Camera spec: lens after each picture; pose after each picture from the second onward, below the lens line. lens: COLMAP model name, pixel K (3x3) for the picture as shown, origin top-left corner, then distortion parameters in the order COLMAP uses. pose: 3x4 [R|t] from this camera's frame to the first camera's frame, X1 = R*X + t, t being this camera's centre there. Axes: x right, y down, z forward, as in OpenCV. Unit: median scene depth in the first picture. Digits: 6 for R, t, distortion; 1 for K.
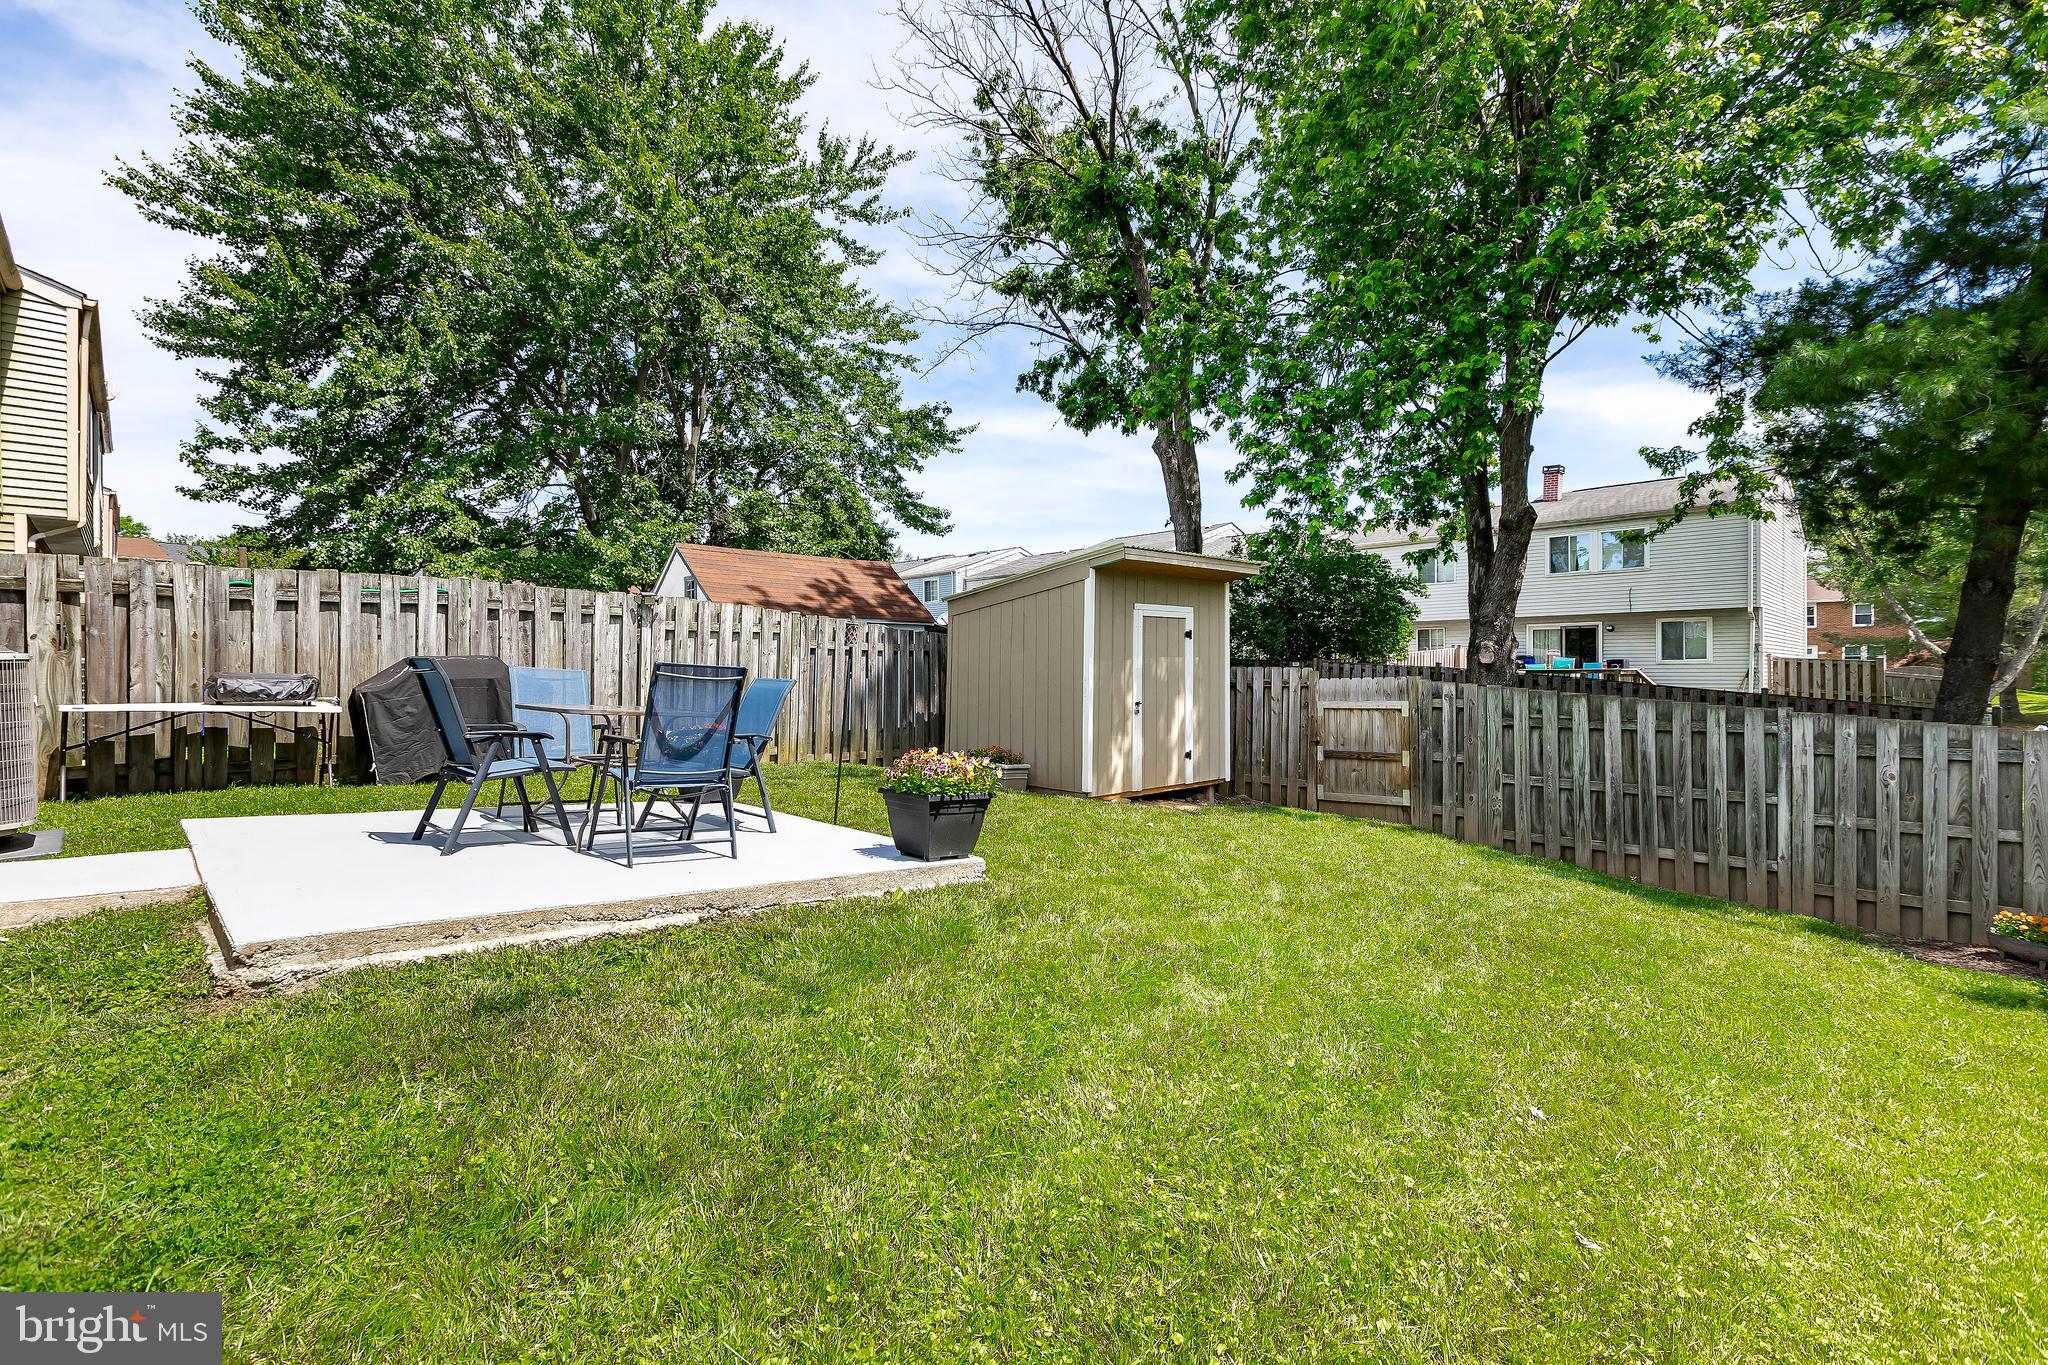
lens RADIAL K [[917.4, 0, 976.9], [0, 917.4, 668.7], [0, 0, 1]] dist [0.003801, -0.001562]
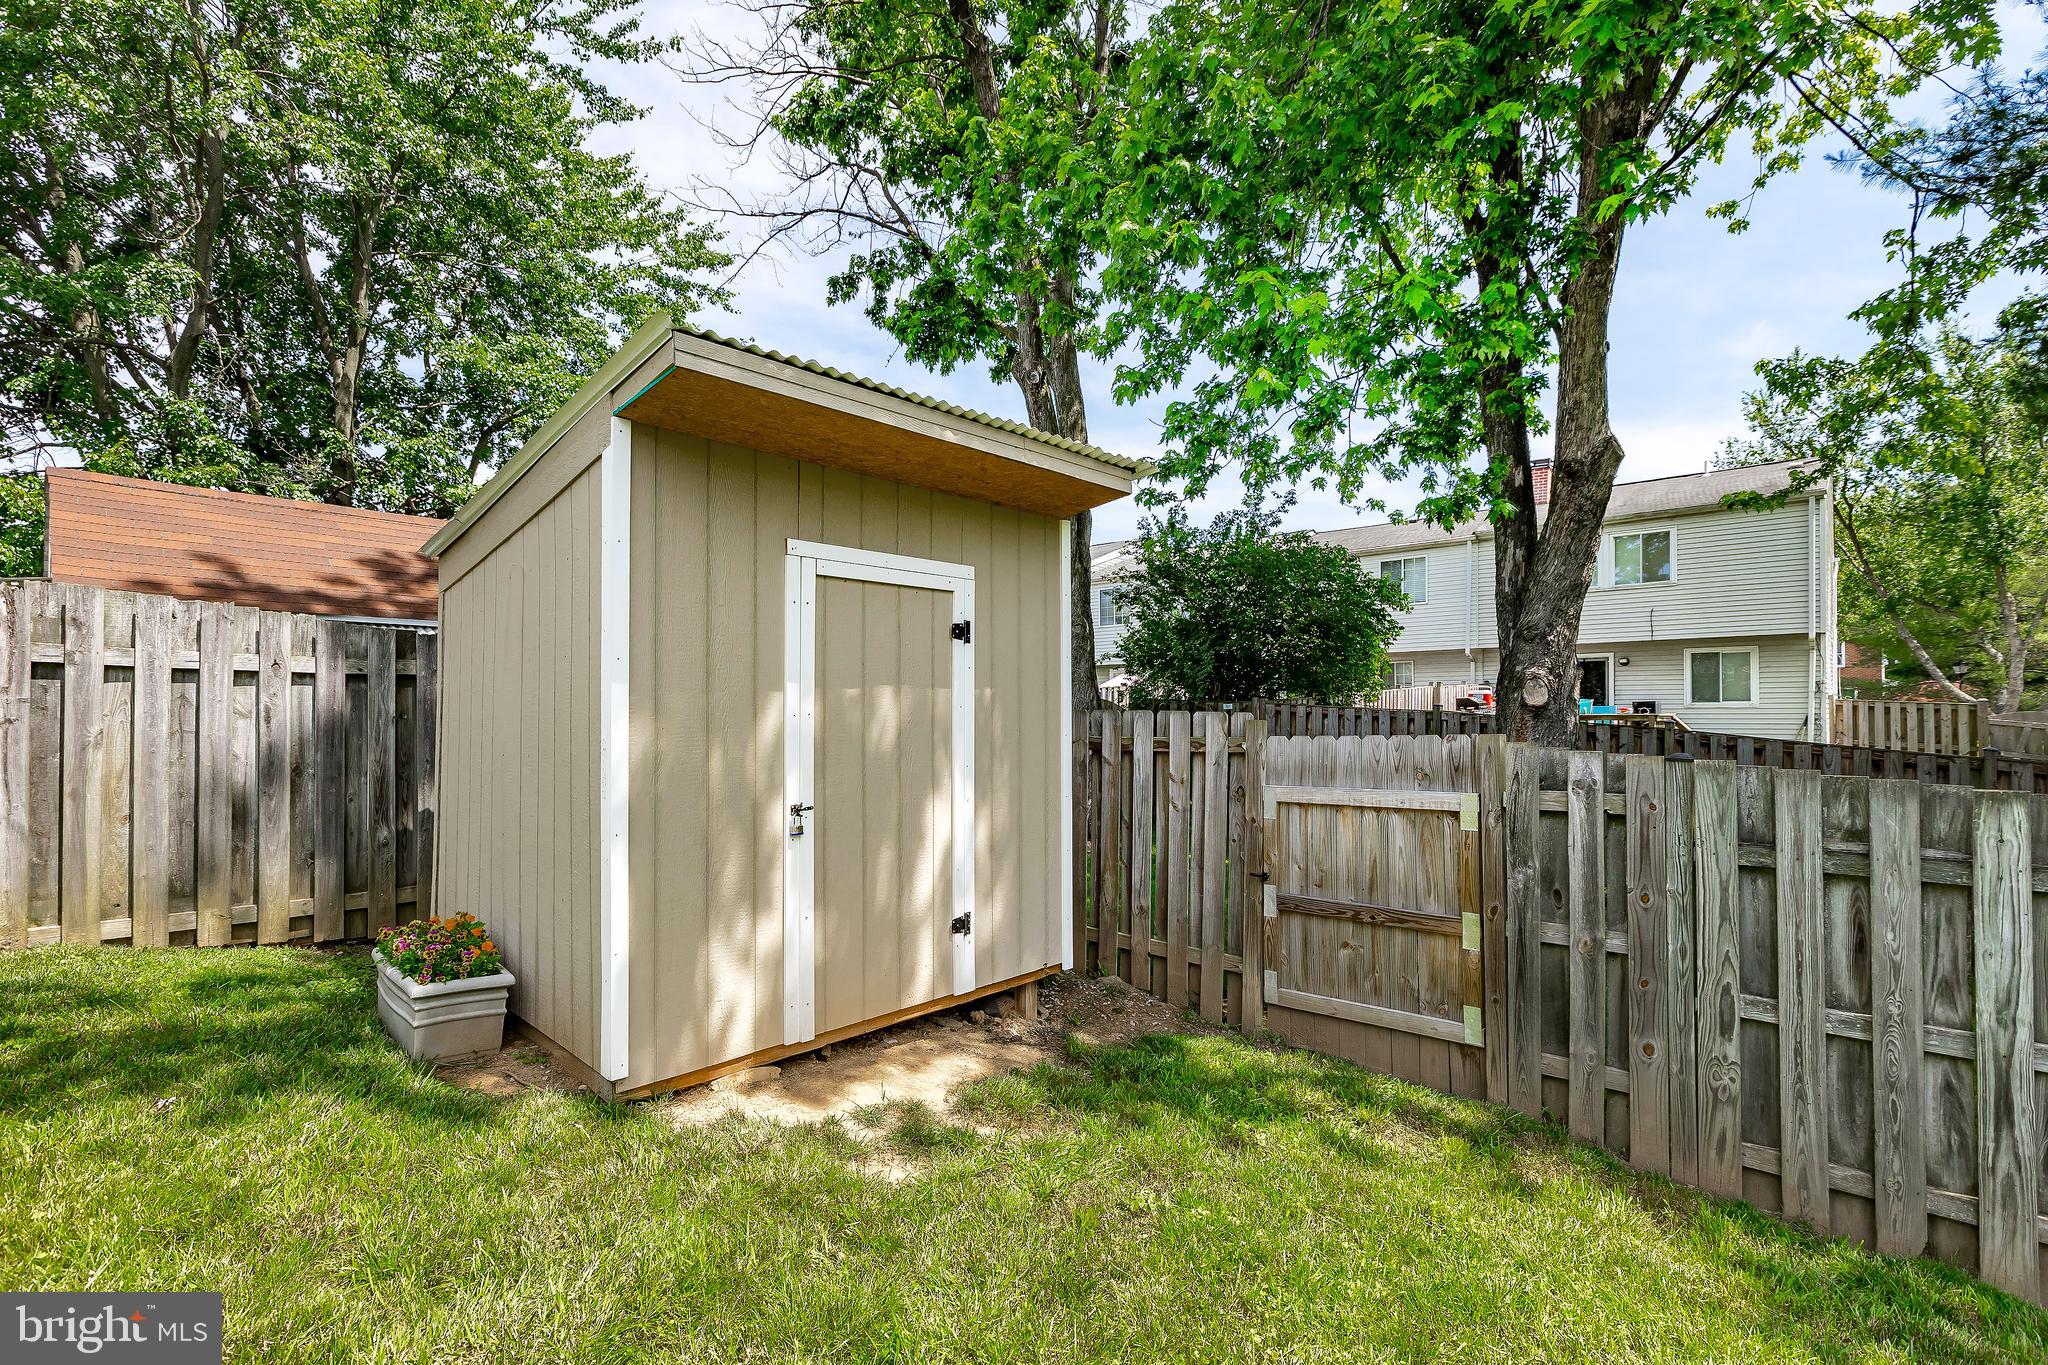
lens RADIAL K [[917.4, 0, 1027.1], [0, 917.4, 701.8], [0, 0, 1]] dist [0.003801, -0.001562]
pose [[0.993696, 0.002099, 0.112091, 0.190588], [-0.000763, 0.999928, -0.011967, -0.001082], [-0.112108, 0.011806, 0.993626, 0.525723]]
